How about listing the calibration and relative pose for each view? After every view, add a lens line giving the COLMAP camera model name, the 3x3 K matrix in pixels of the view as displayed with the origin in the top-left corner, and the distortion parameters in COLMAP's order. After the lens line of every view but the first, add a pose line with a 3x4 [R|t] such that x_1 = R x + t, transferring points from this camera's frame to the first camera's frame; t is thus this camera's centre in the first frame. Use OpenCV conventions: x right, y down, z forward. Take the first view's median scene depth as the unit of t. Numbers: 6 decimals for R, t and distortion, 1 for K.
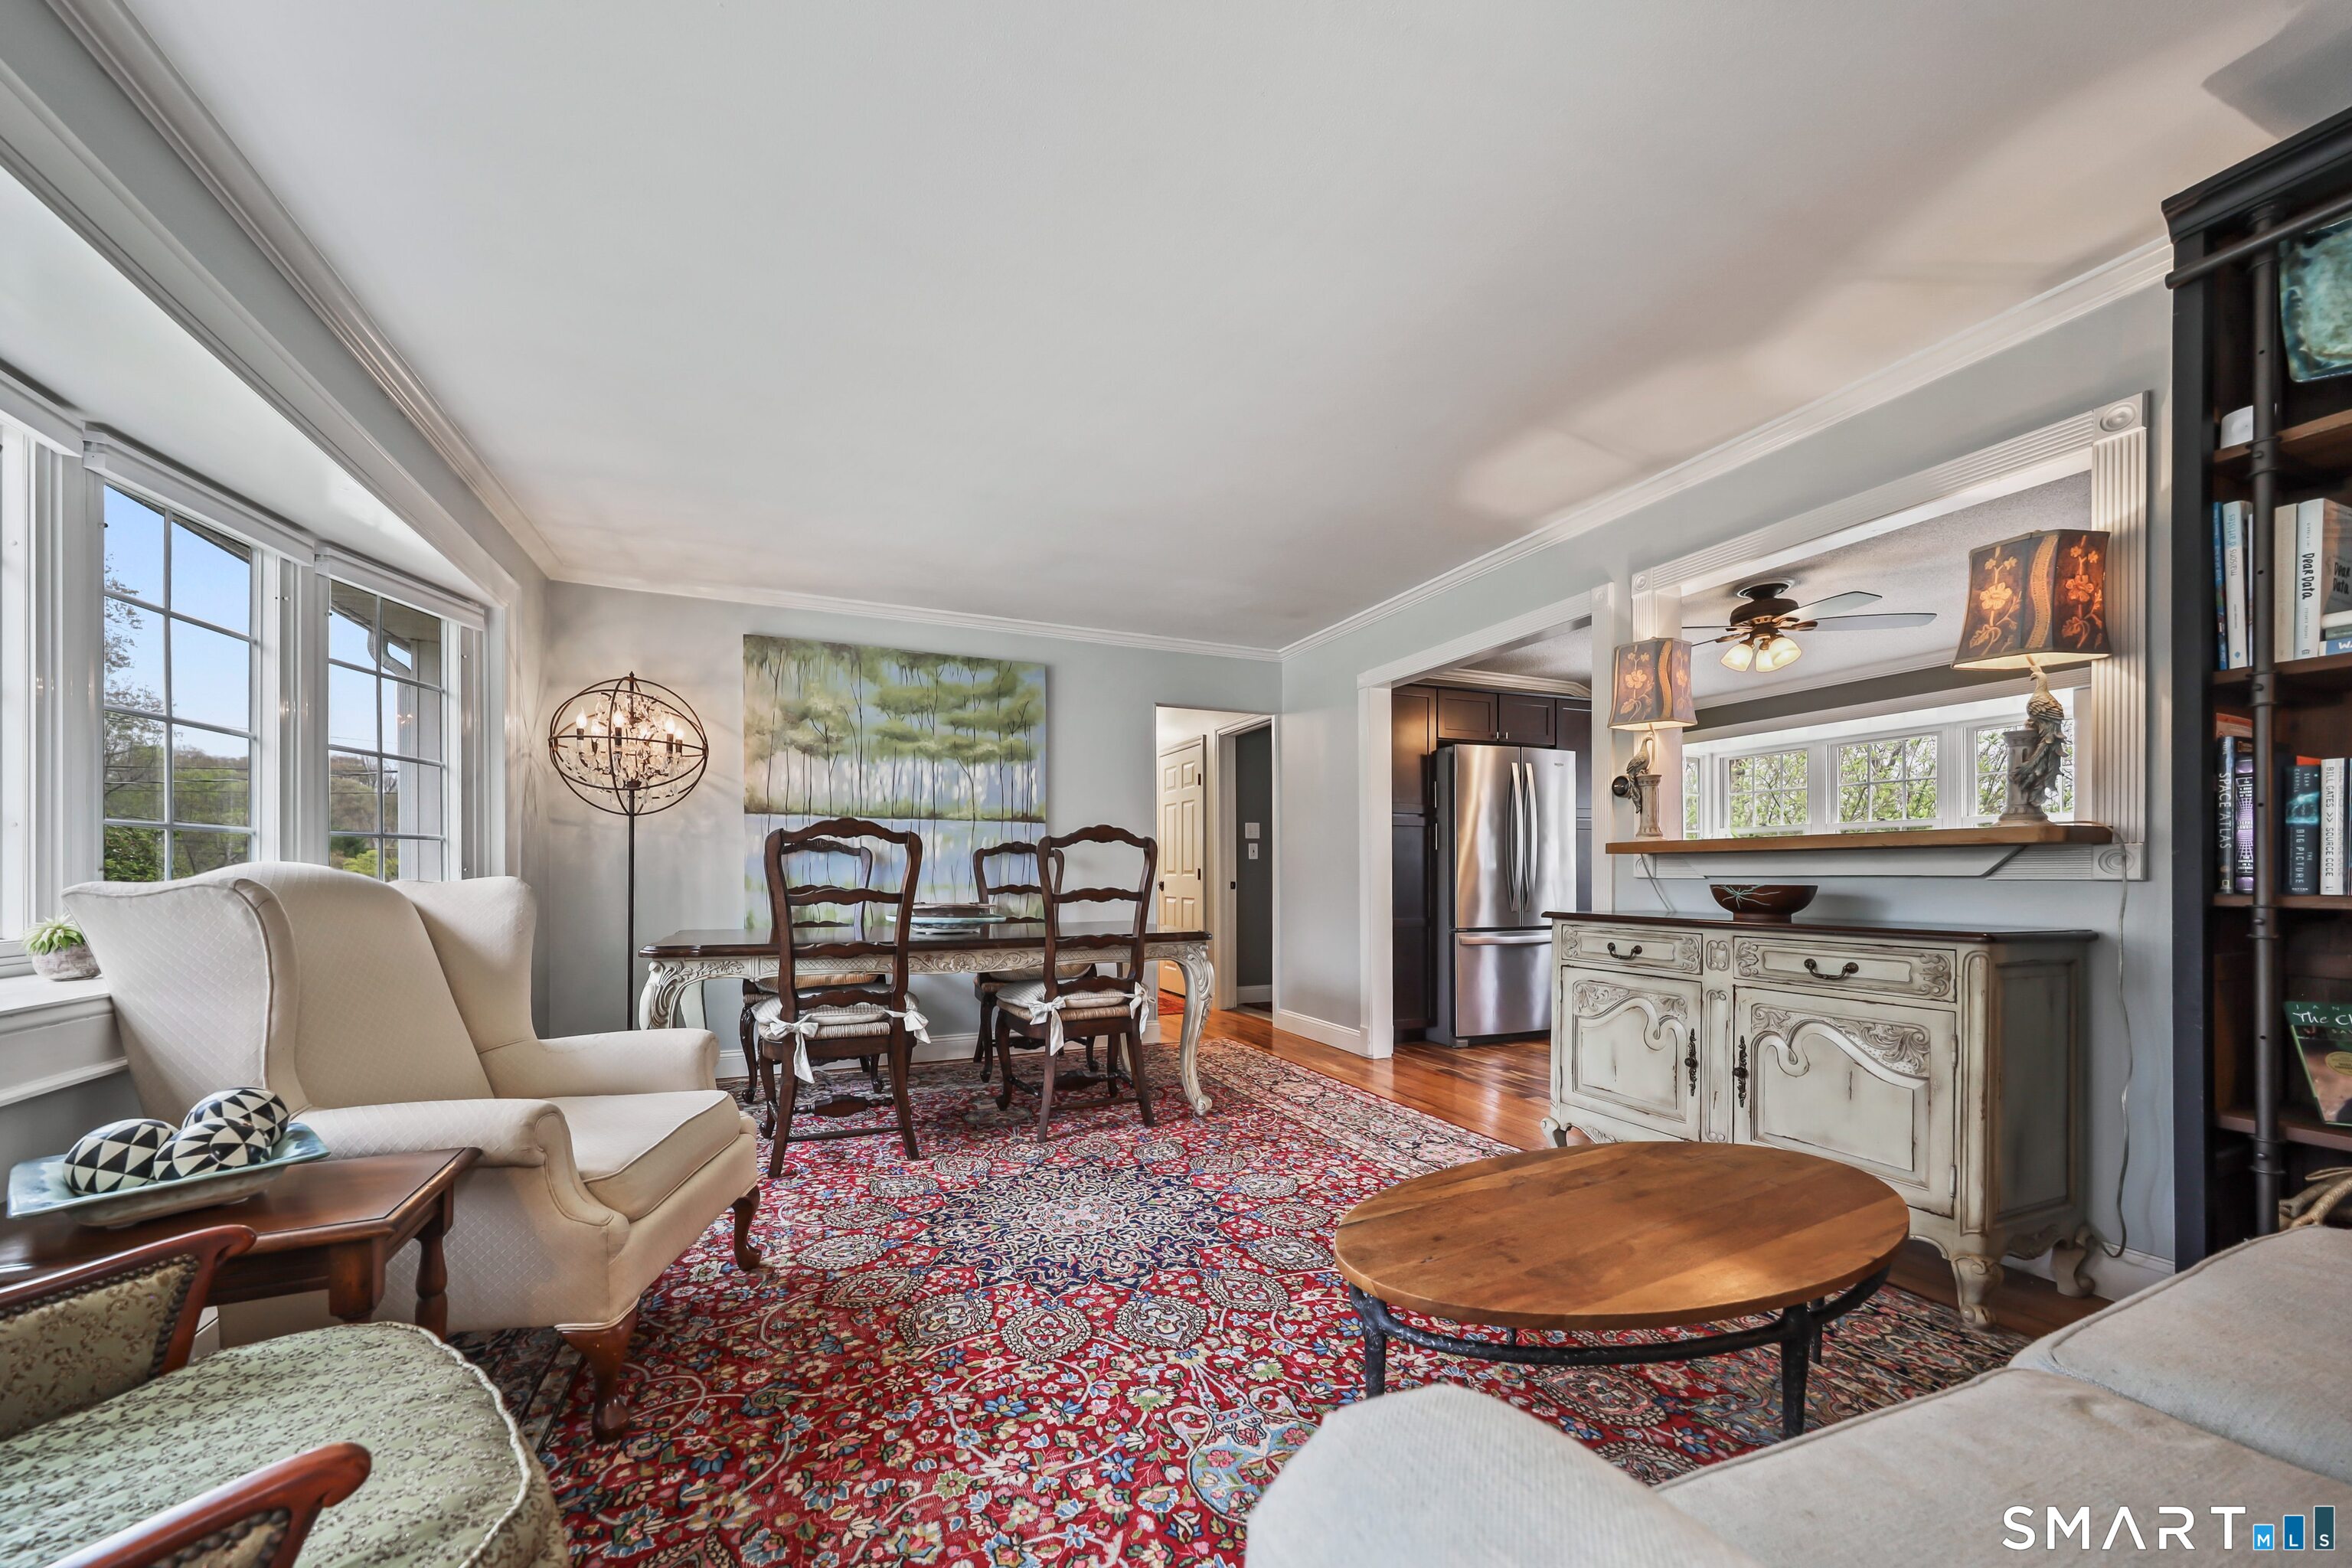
lens RADIAL K [[851.7, 0, 1172.6], [0, 851.7, 871.5], [0, 0, 1]] dist [0.001179, 0.000068]
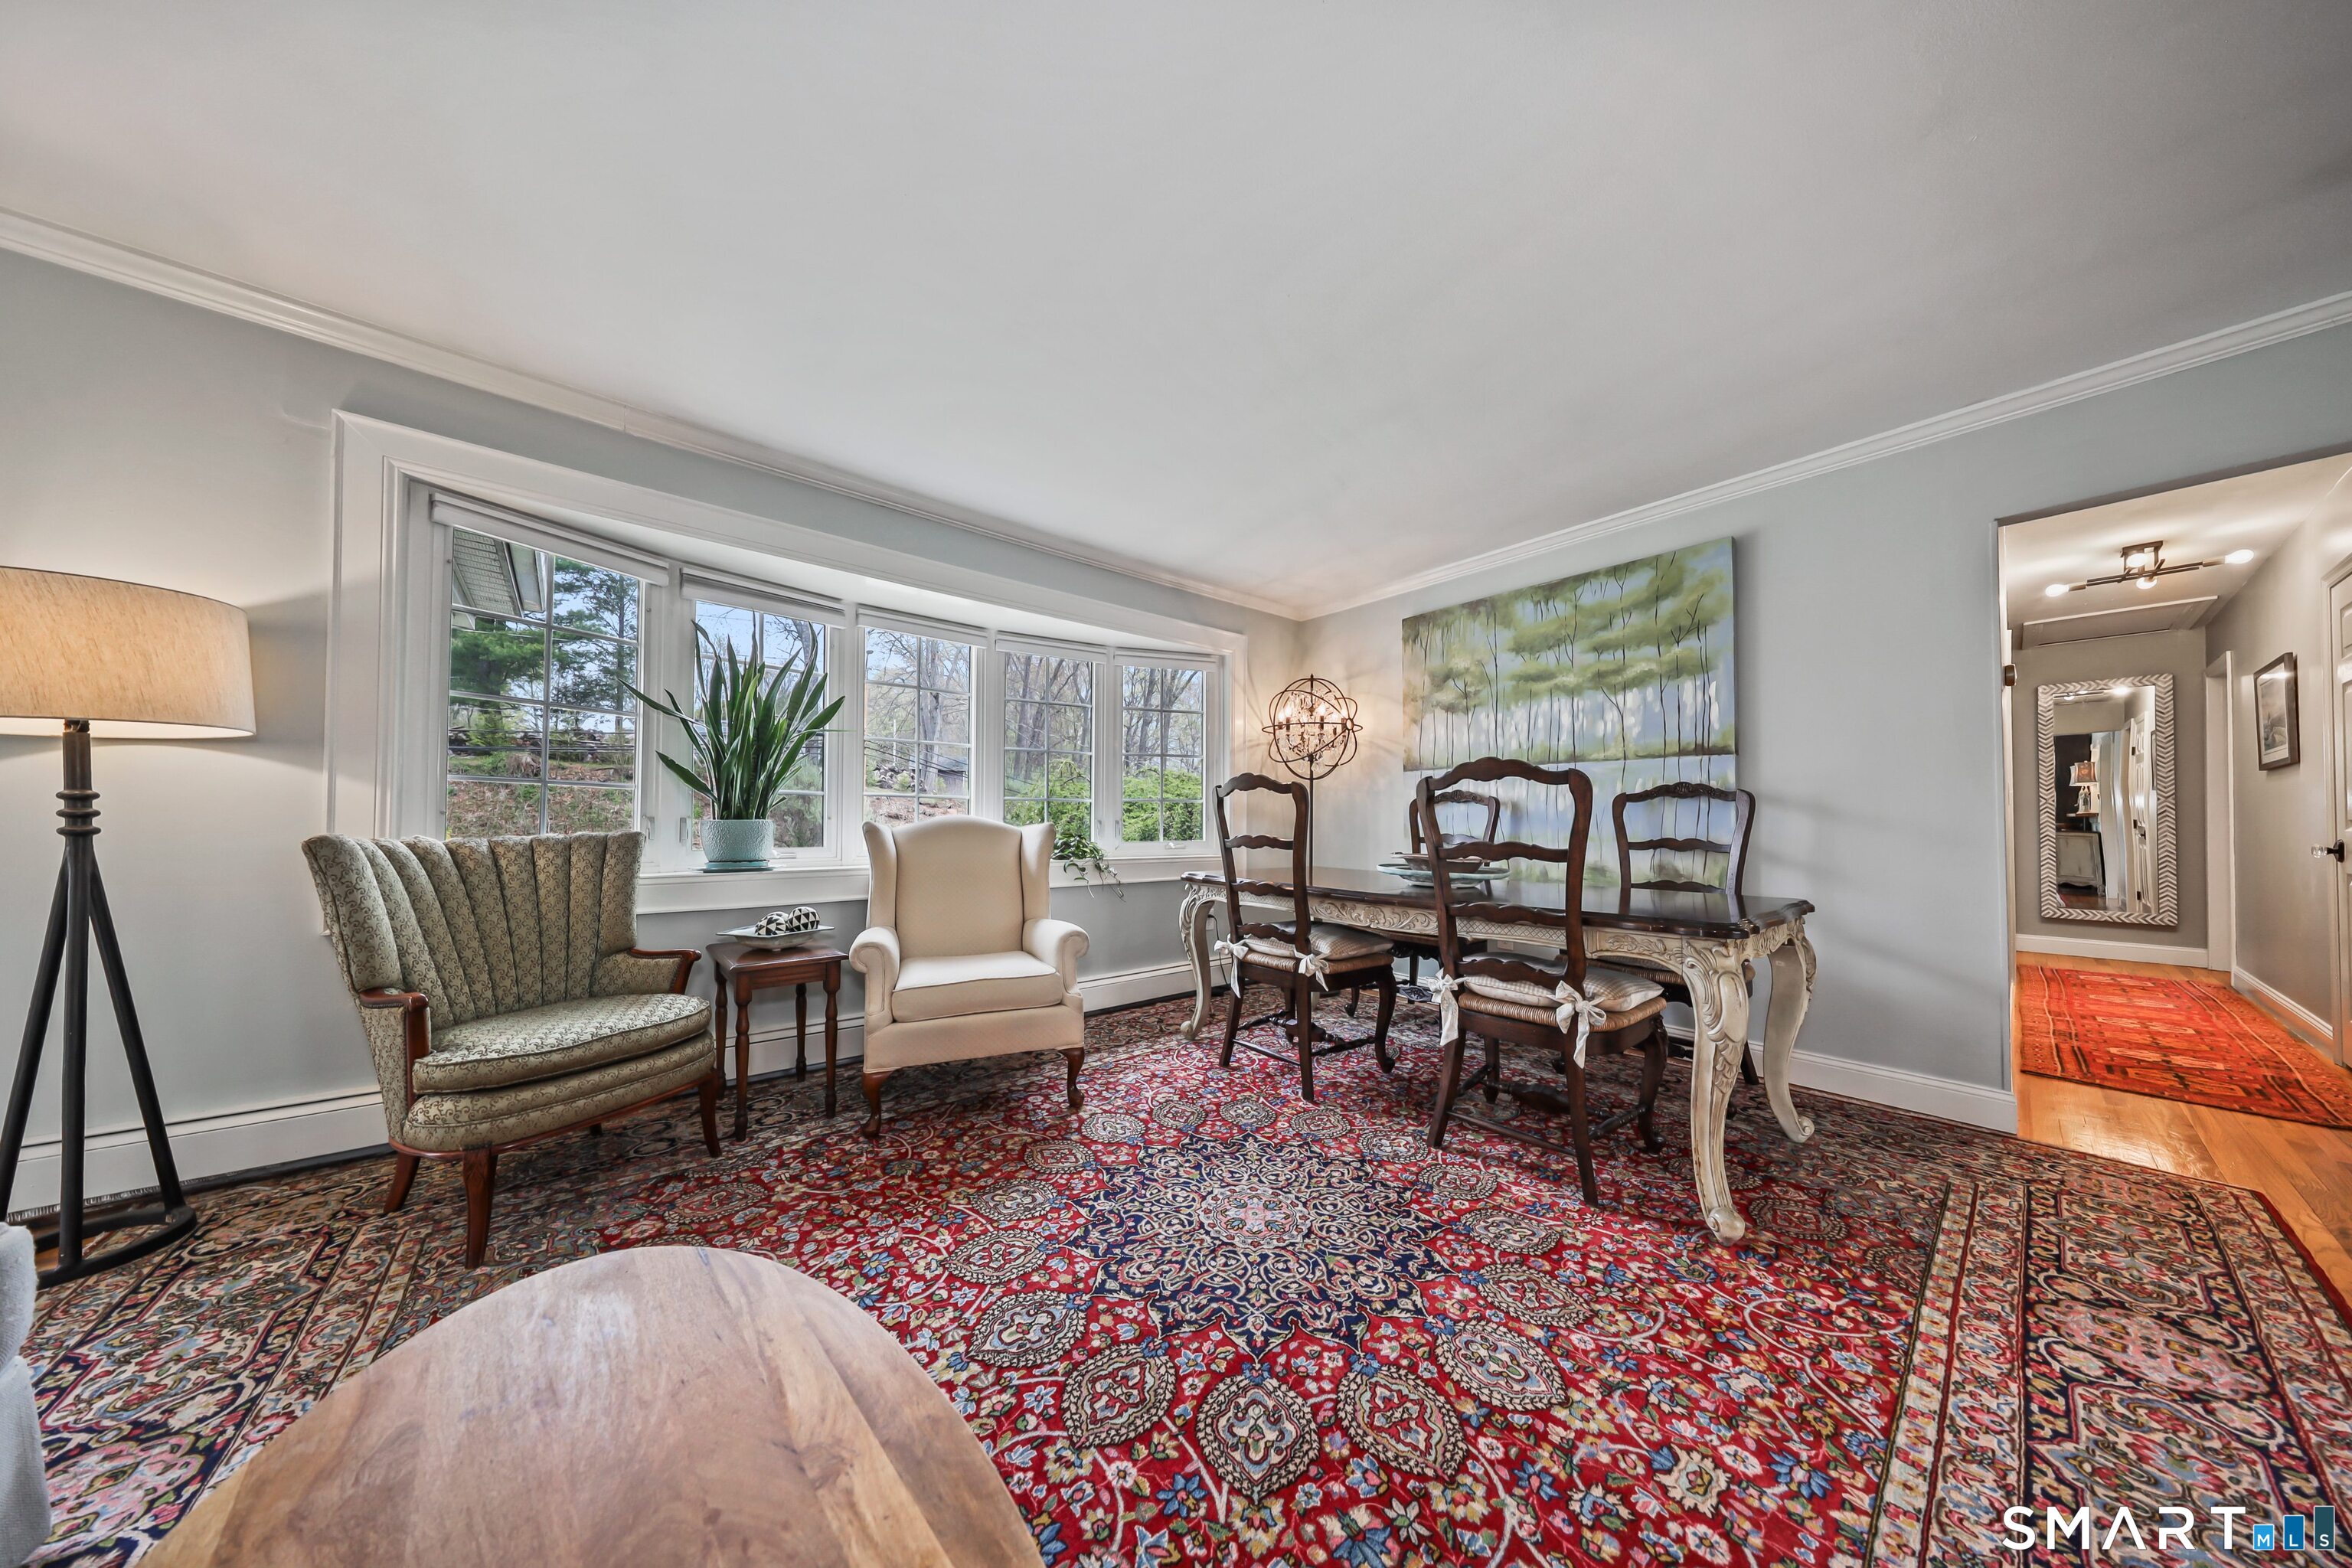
lens RADIAL K [[701.5, 0, 1164.1], [0, 701.5, 807.2], [0, 0, 1]] dist [-0.001095, 0.000023]
pose [[0.268622, -0.020761, -0.963022, 0.422295], [-0.000704, 0.999763, -0.021749, 0.002649], [0.963245, 0.006520, 0.268544, 0.539202]]
